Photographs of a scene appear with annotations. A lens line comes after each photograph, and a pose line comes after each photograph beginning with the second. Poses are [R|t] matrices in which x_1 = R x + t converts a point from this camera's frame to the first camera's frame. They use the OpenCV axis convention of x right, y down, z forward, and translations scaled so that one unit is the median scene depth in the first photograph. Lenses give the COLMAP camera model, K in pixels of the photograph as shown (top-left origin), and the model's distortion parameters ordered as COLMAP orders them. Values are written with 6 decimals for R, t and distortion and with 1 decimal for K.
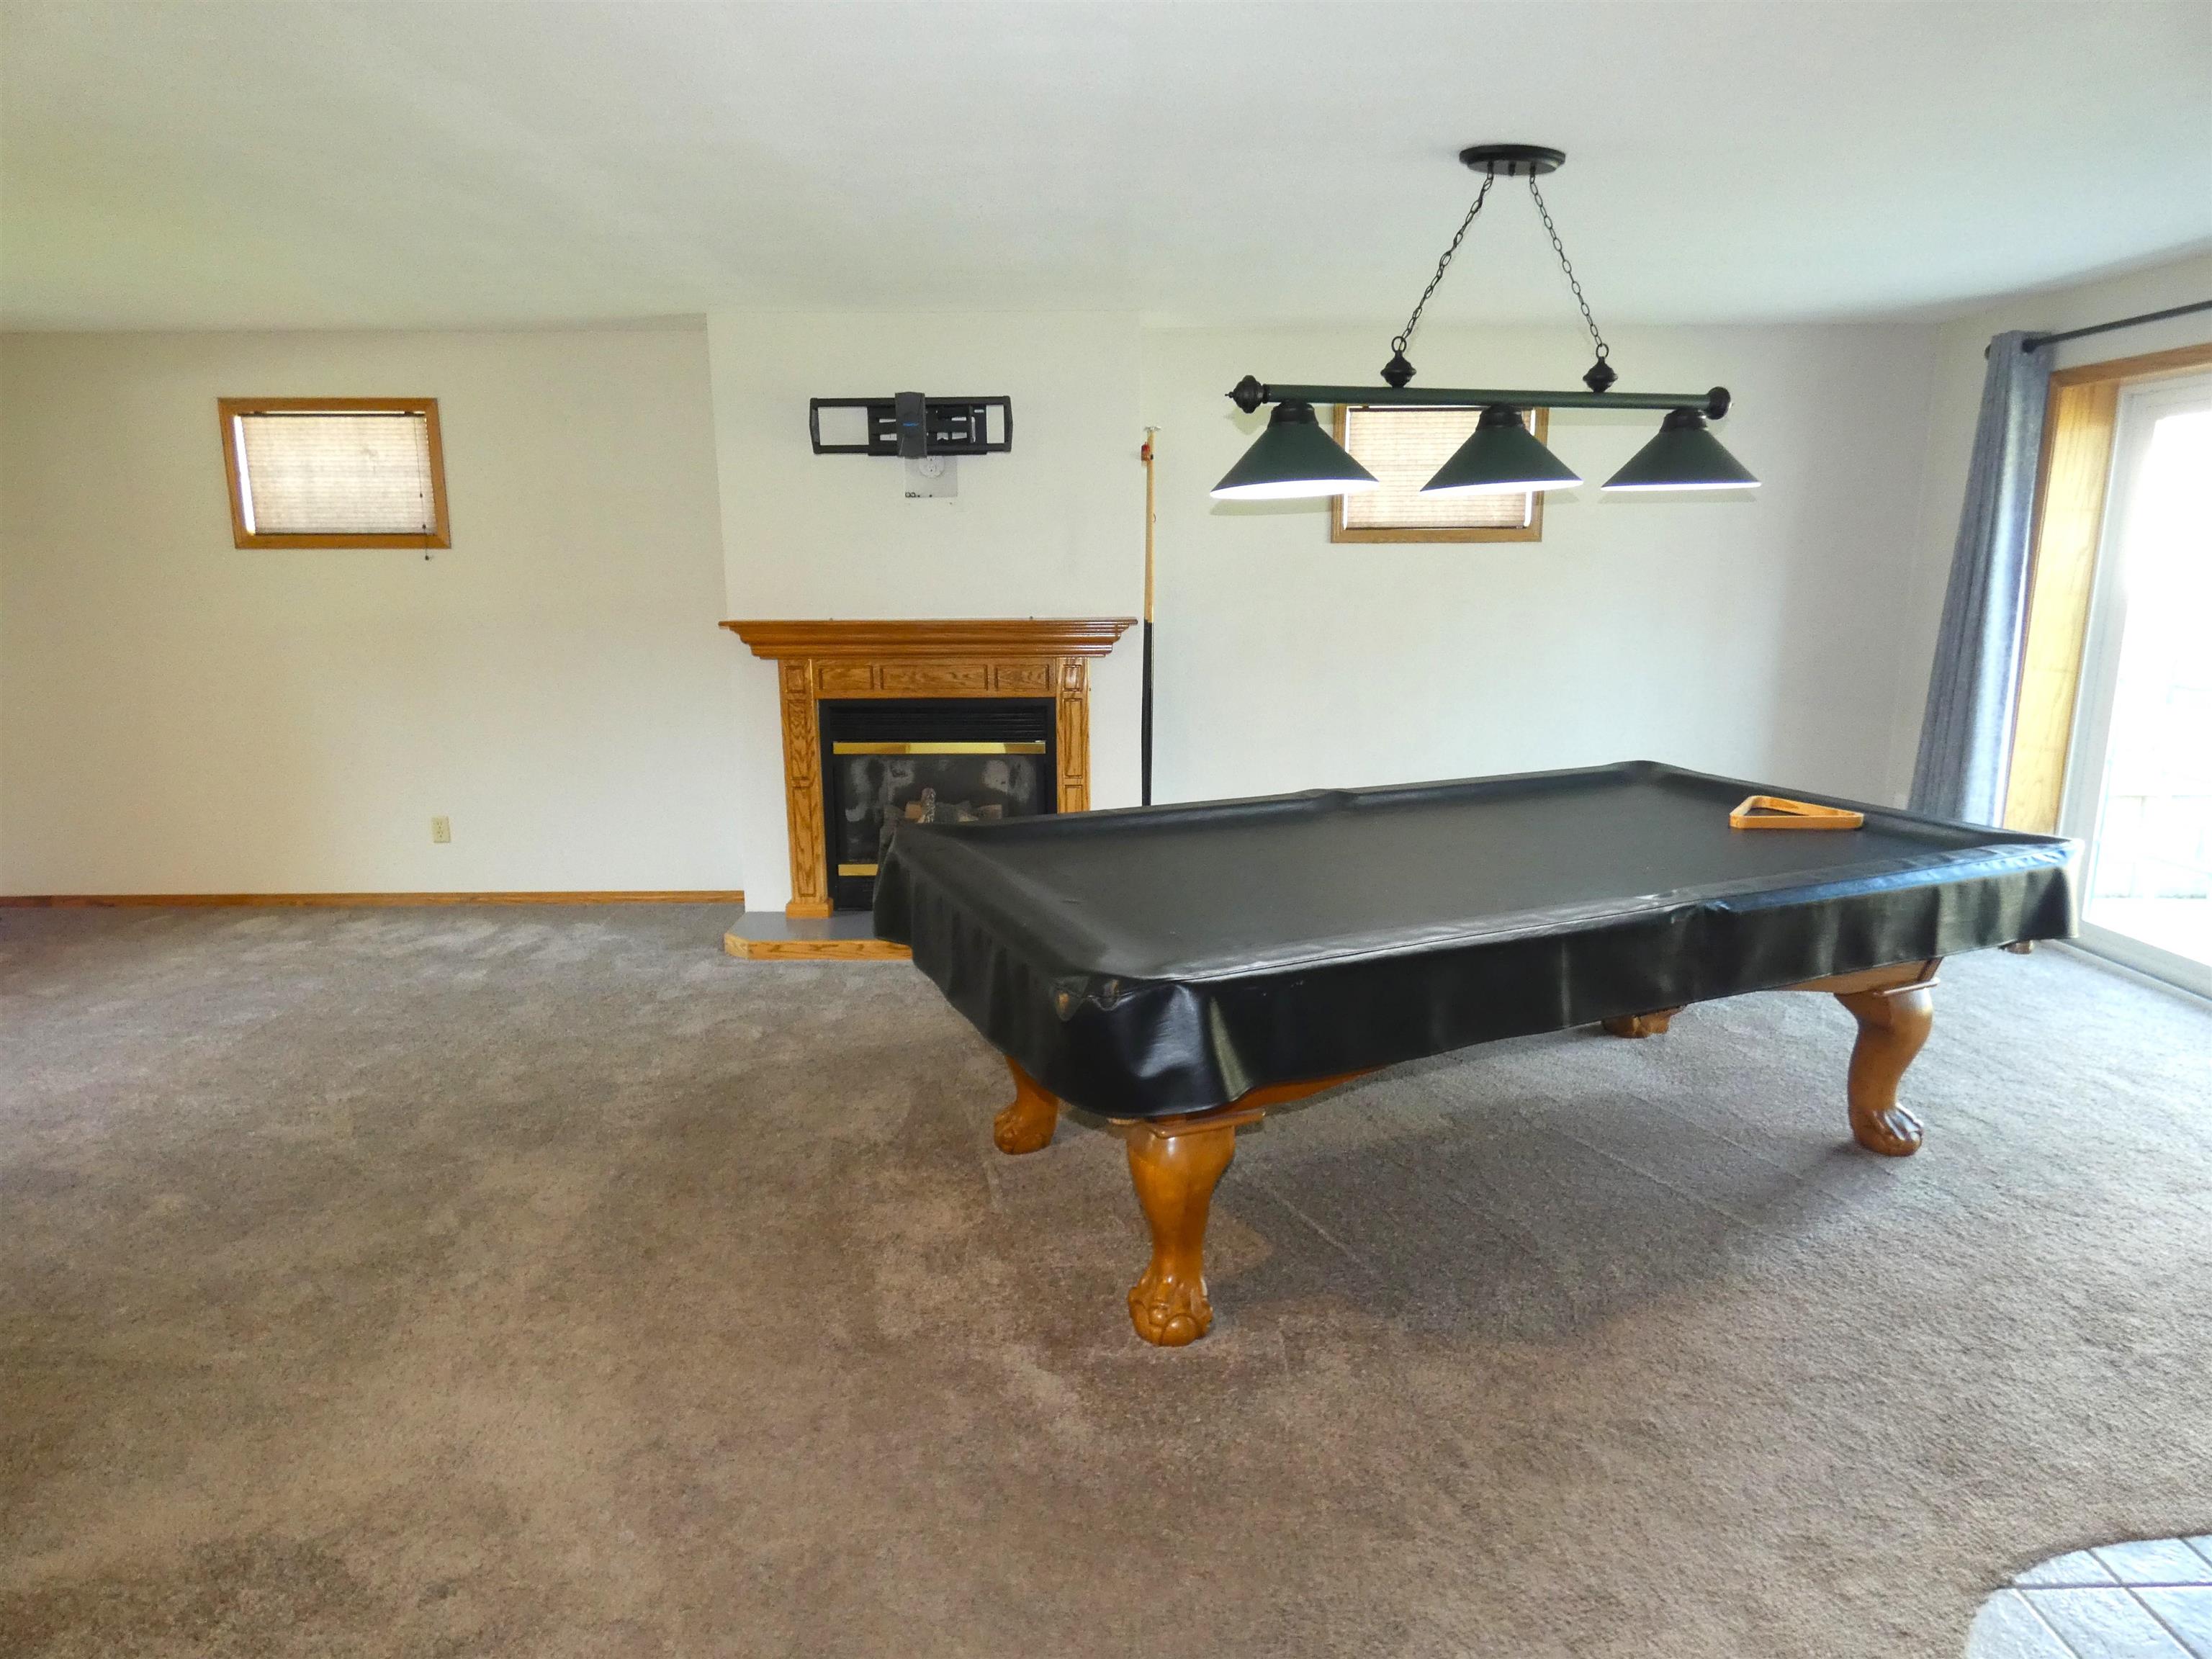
lens RADIAL K [[1369.6, 0, 1113.2], [0, 1369.6, 820.7], [0, 0, 1]] dist [-0.003556, 0.001425]
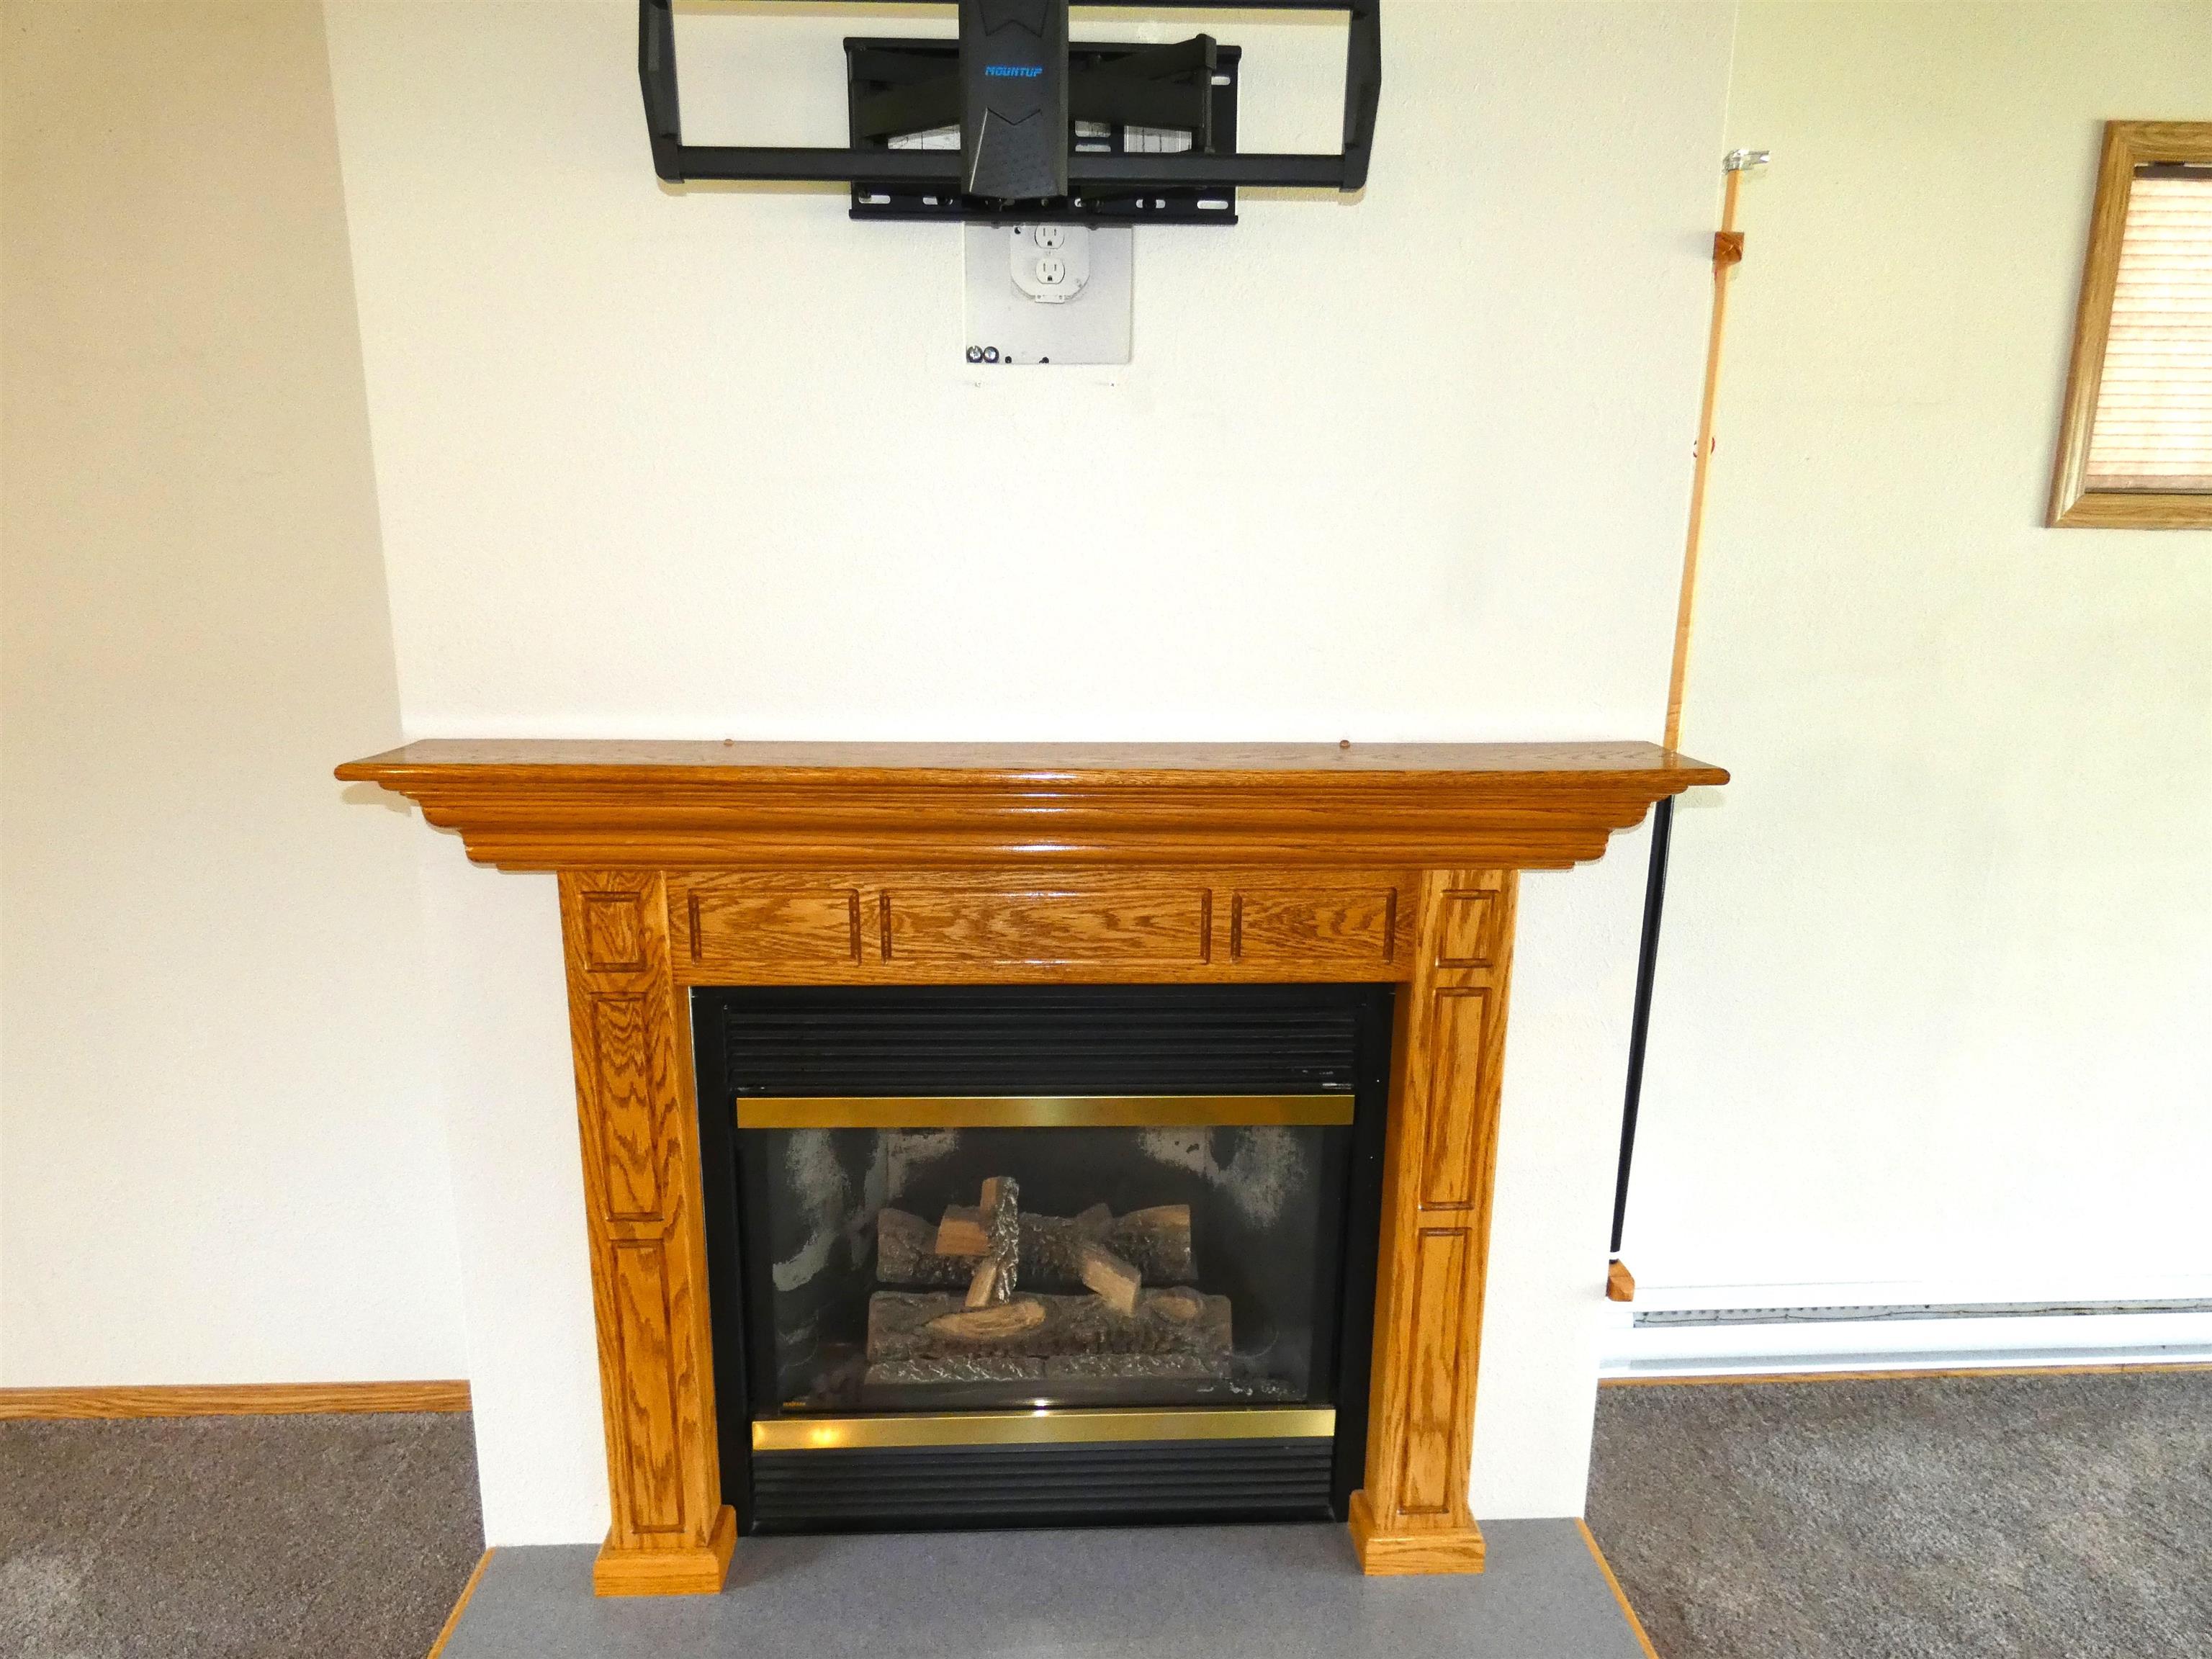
lens RADIAL K [[1369.6, 0, 1094.5], [0, 1369.6, 840.6], [0, 0, 1]] dist [-0.003556, 0.001425]
pose [[0.999482, 0.010805, 0.030315, -0.129077], [-0.011862, 0.999320, 0.034920, -0.135445], [-0.029917, -0.035261, 0.998930, 0.673352]]
